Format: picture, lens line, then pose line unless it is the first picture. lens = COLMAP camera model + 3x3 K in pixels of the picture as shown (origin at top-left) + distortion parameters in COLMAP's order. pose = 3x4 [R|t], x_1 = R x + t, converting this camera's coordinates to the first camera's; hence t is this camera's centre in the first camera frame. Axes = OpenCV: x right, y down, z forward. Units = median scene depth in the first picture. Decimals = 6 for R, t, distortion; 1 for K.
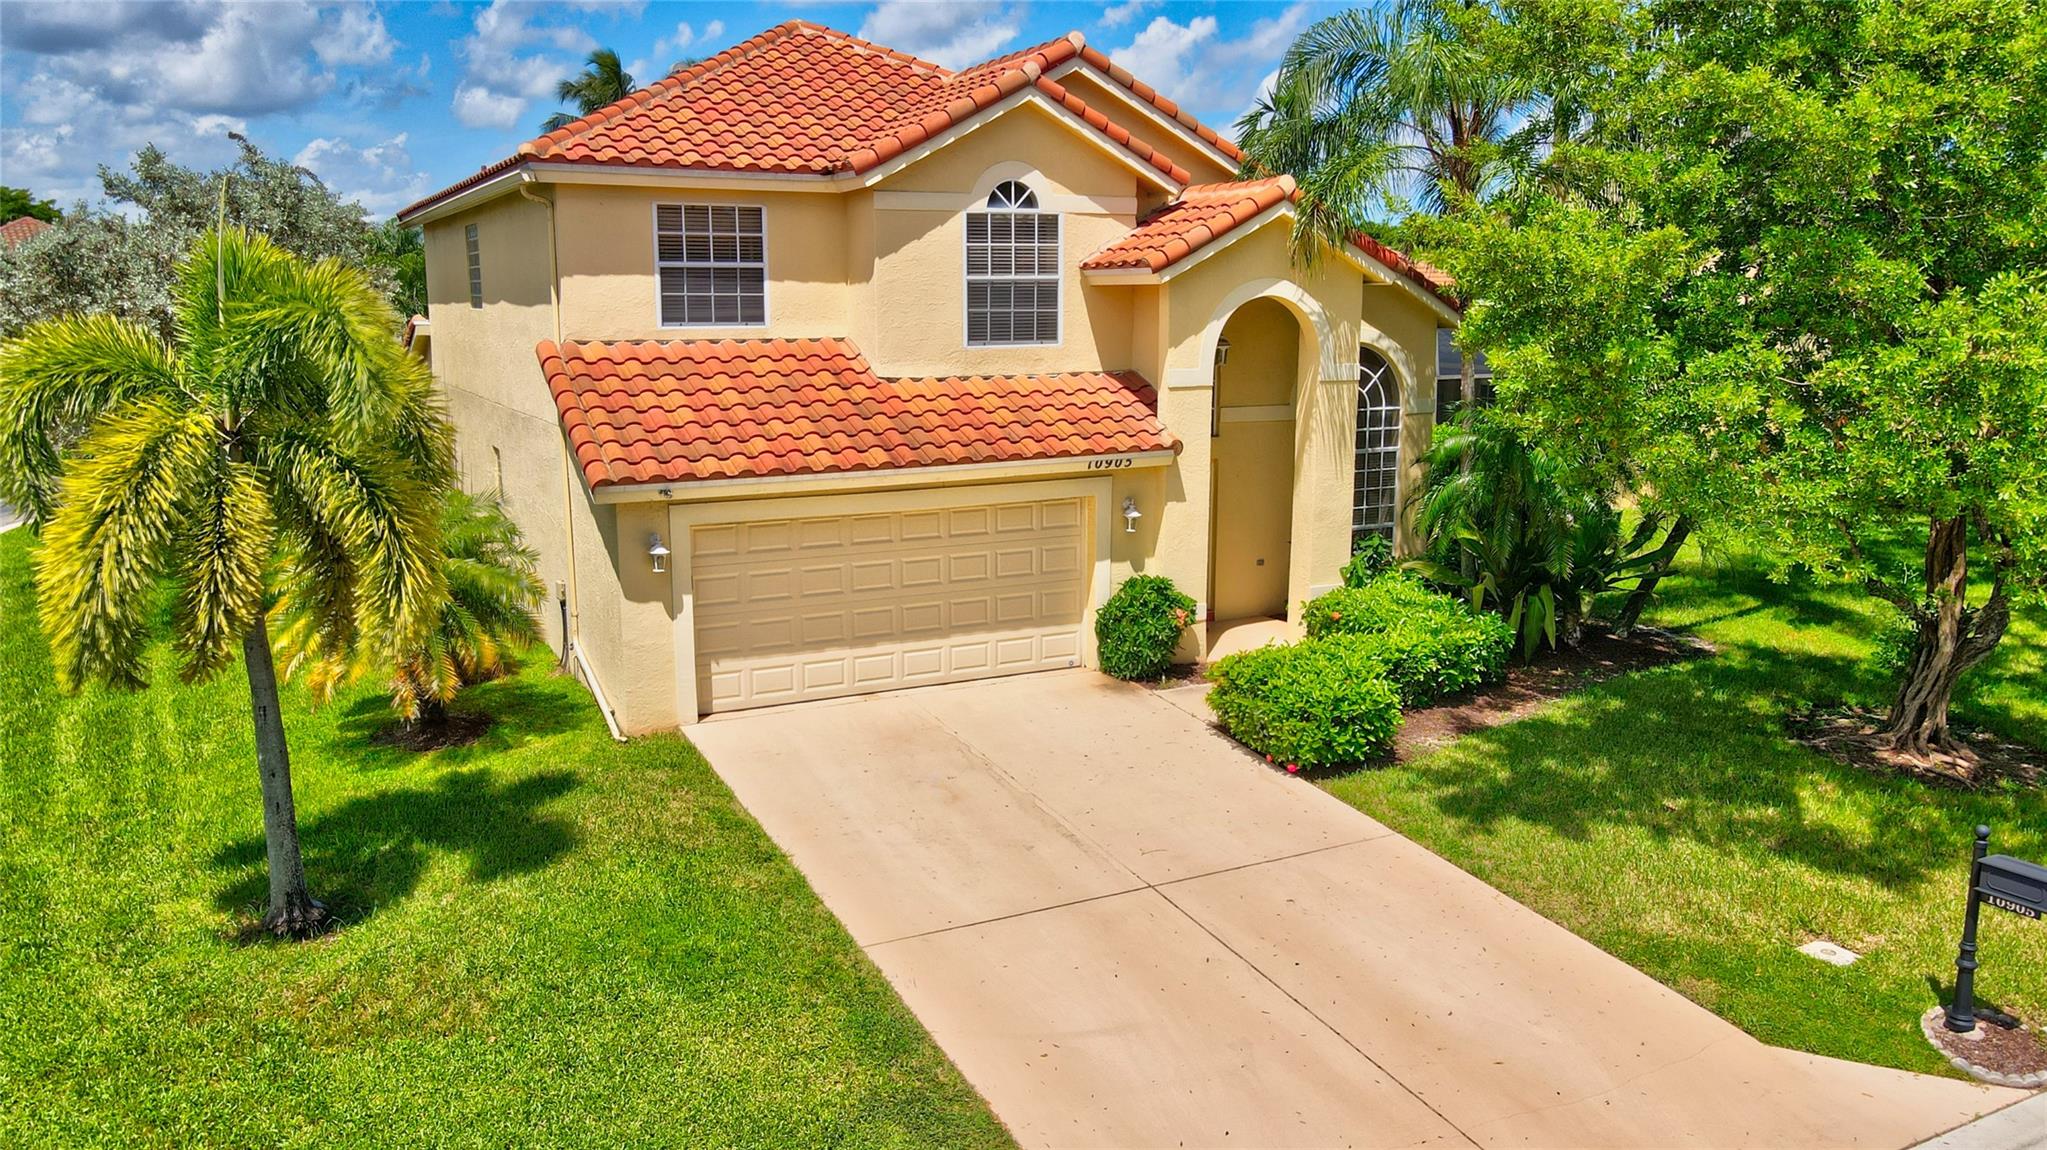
lens RADIAL K [[1462.4, 0, 1023.5], [0, 1462.4, 575.0], [0, 0, 1]] dist [-0.002521, 0.004099]
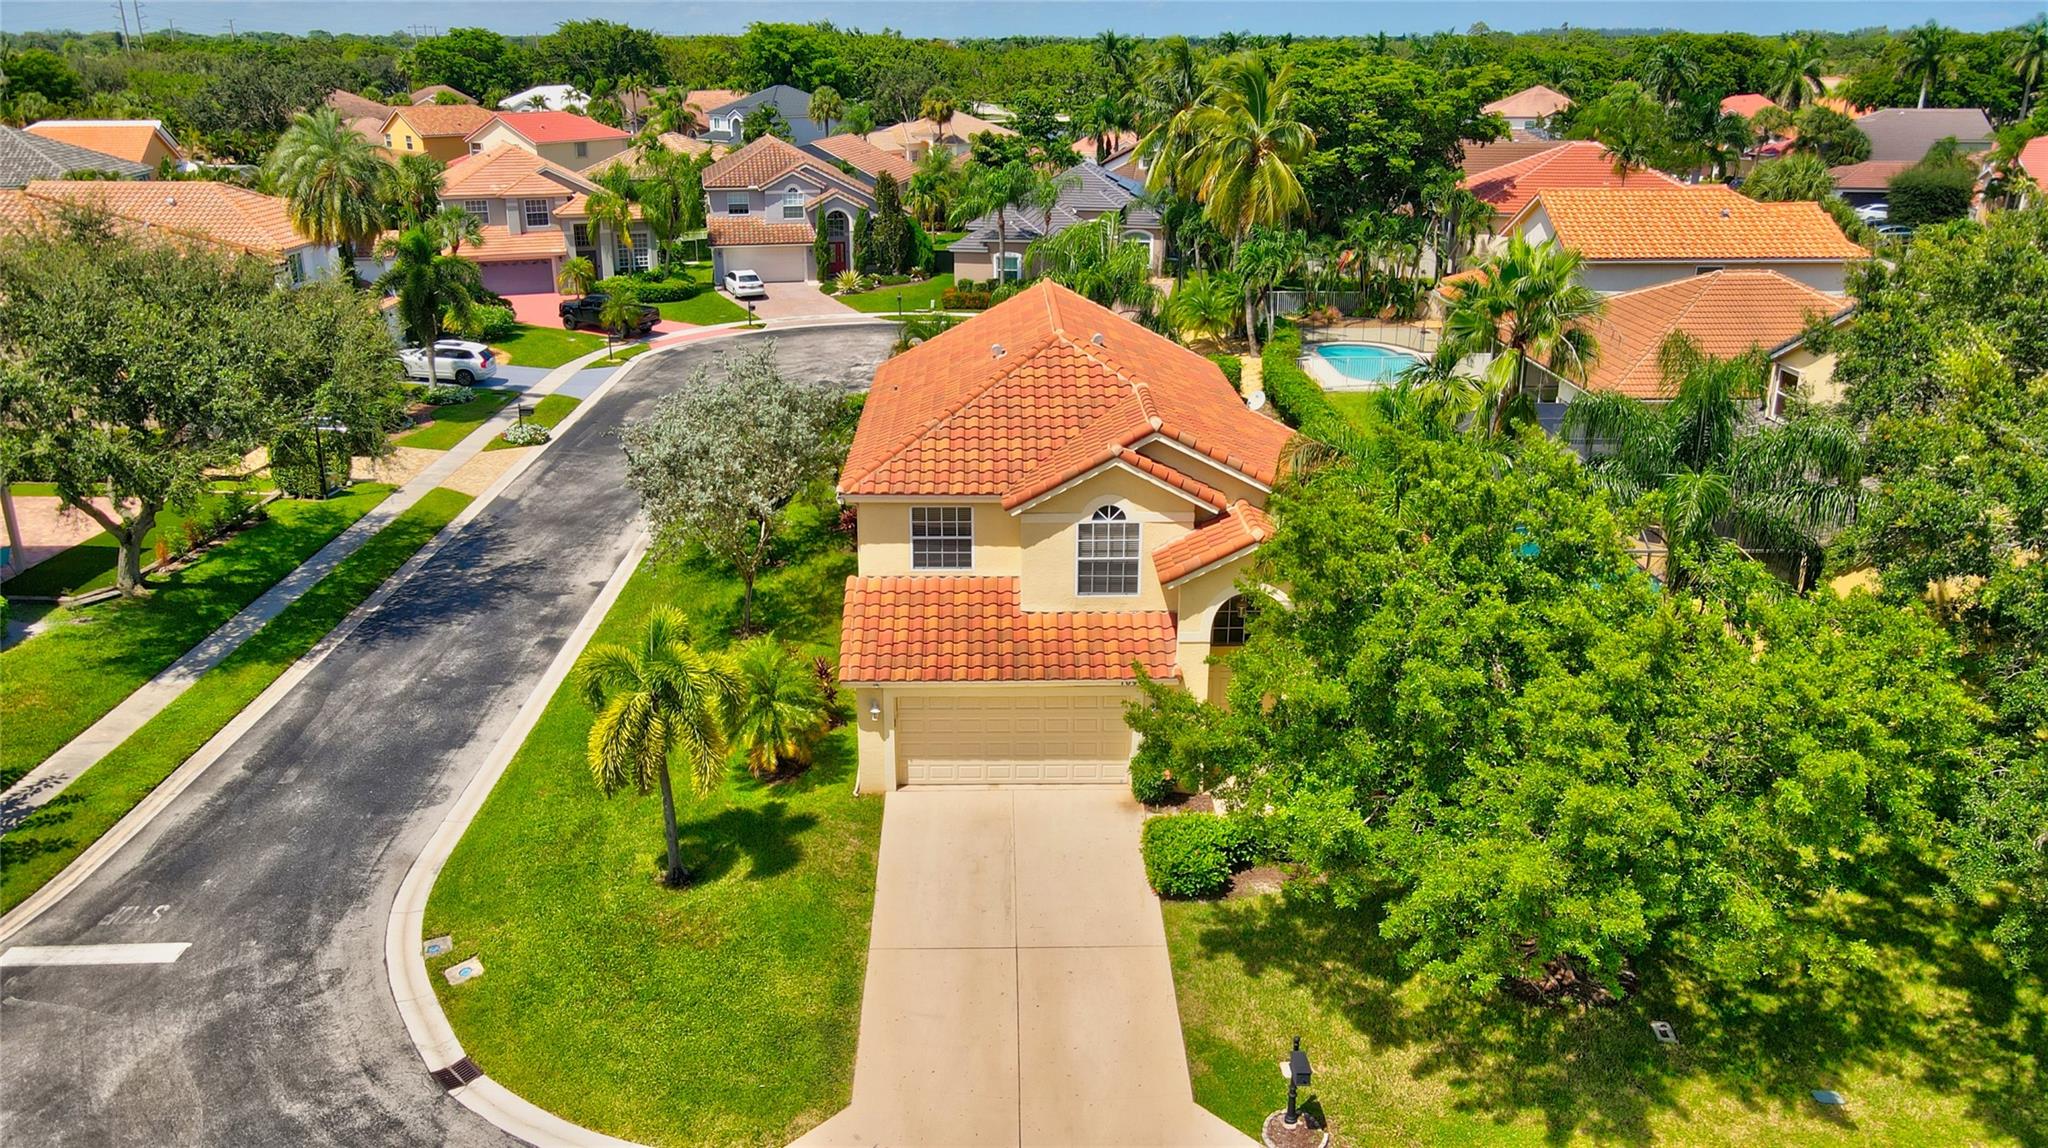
lens RADIAL K [[1463.1, 0, 1024.0], [0, 1463.1, 574.0], [0, 0, 1]] dist [-0.002521, 0.004099]
pose [[0.902591, 0.148442, -0.404096, 0.610209], [-0.089599, 0.982890, 0.160930, -0.462161], [0.421071, -0.109047, 0.900449, -0.589082]]
